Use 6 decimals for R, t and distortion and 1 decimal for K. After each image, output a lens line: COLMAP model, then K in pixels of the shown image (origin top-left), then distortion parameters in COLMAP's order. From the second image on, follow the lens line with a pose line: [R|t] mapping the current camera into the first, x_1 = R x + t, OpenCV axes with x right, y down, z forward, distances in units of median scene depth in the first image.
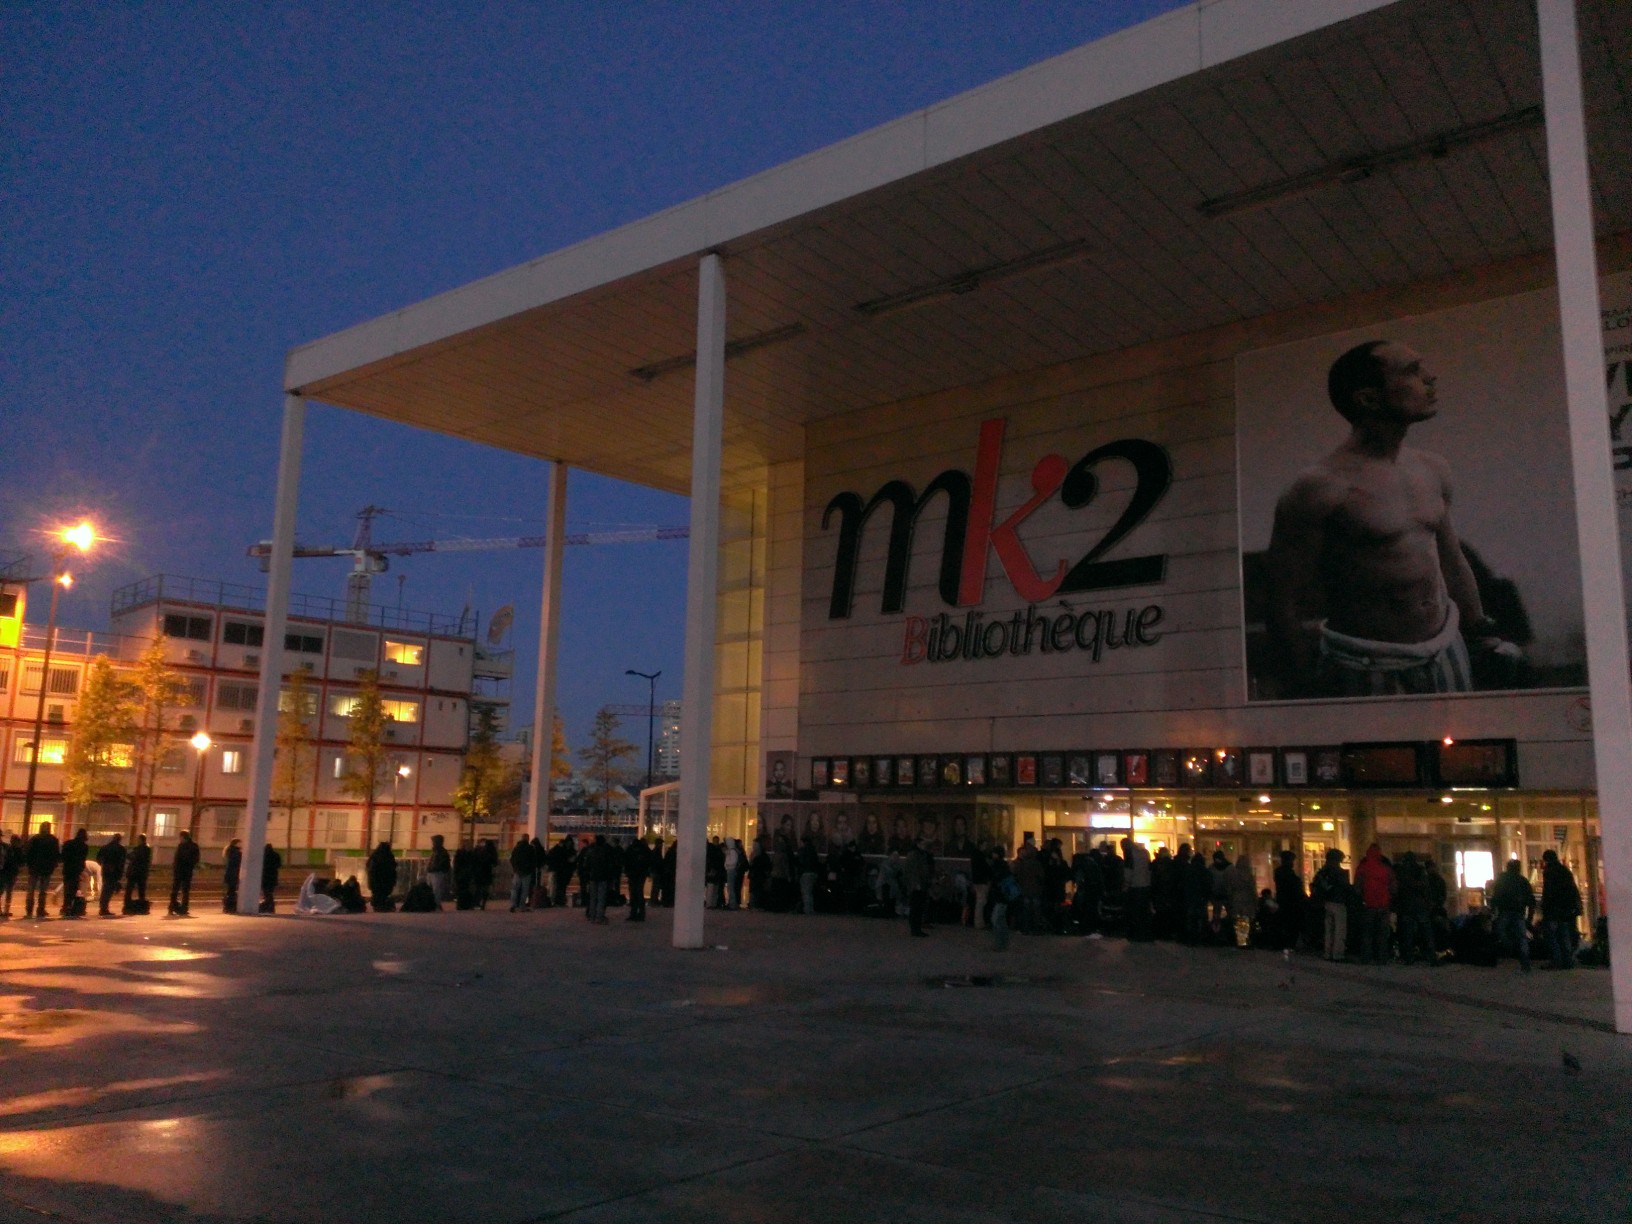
lens RADIAL K [[1276.7, 0, 816.0], [0, 1276.7, 612.0], [0, 0, 1]] dist [0.133357, -0.256118]
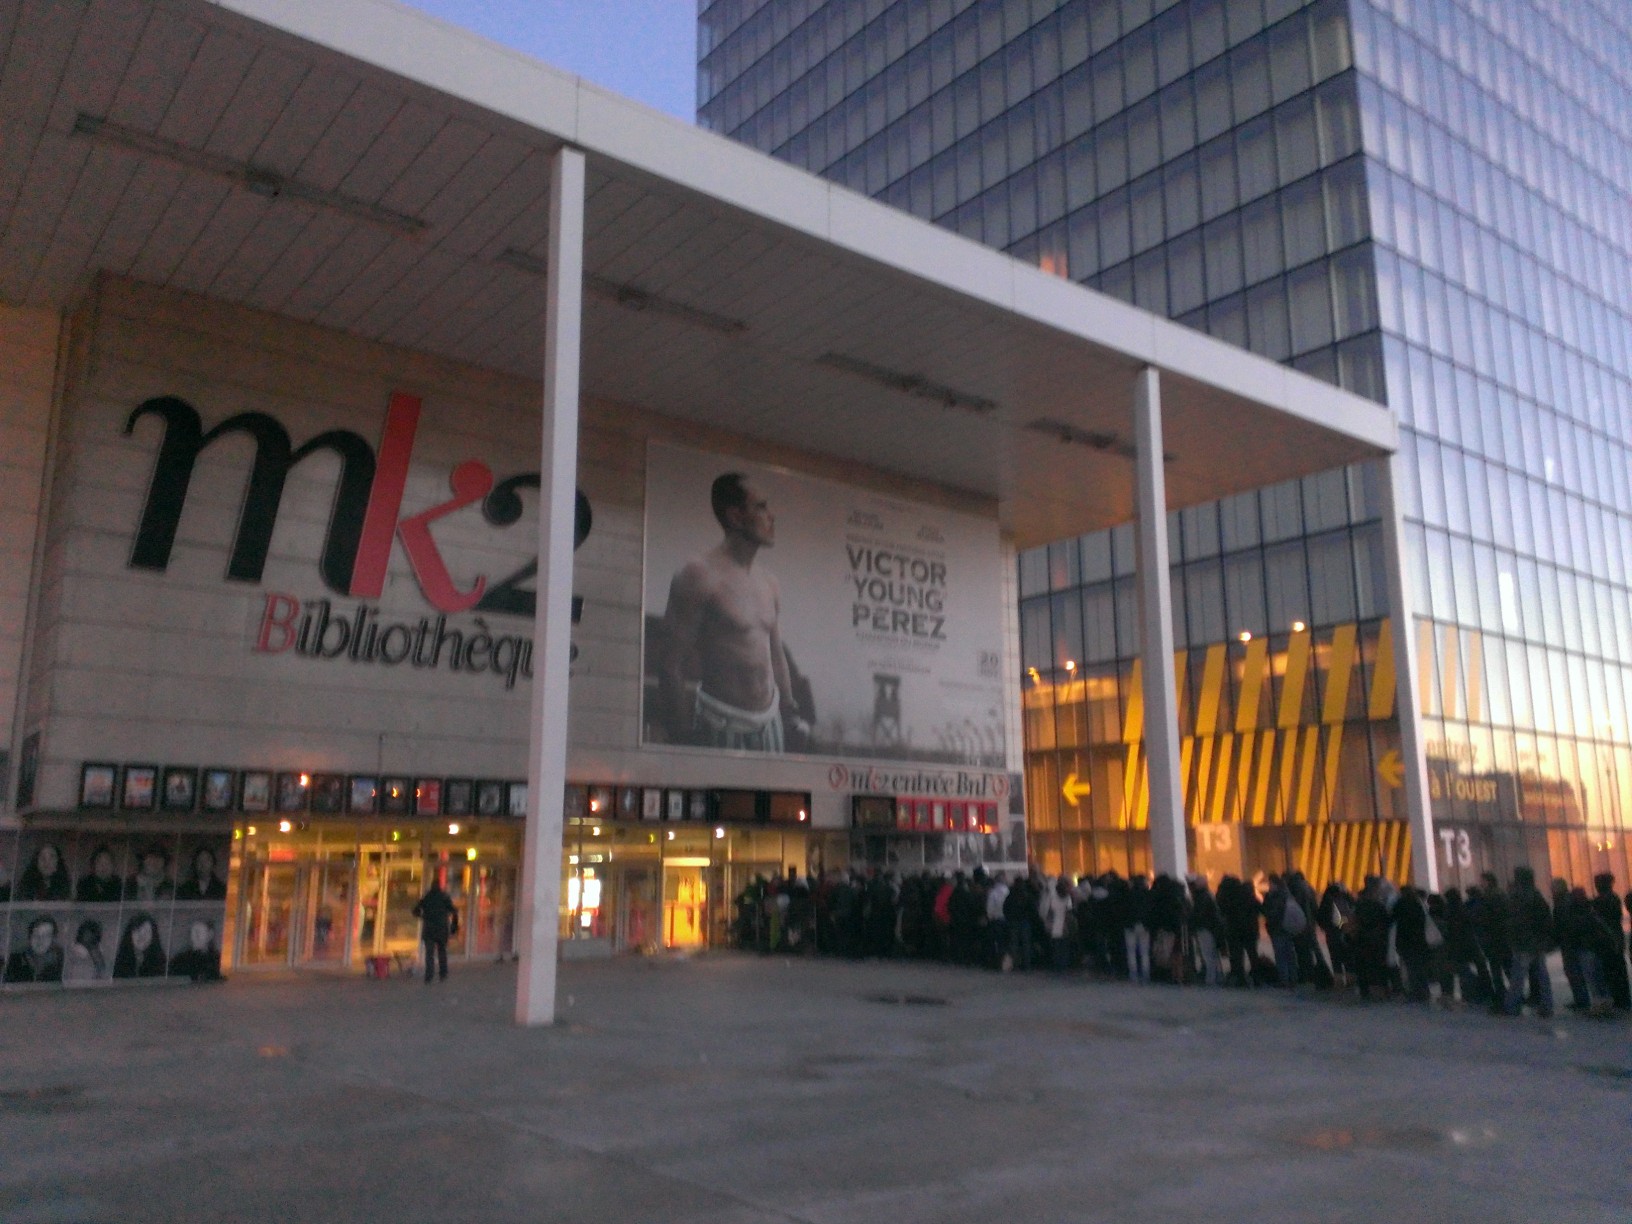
lens RADIAL K [[1276.7, 0, 816.0], [0, 1276.7, 612.0], [0, 0, 1]] dist [0.133357, -0.256118]
pose [[0.231351, 0.171352, 0.957661, -0.658686], [-0.160583, 0.977591, -0.136124, 0.075826], [-0.959526, -0.122292, 0.253683, 0.526722]]
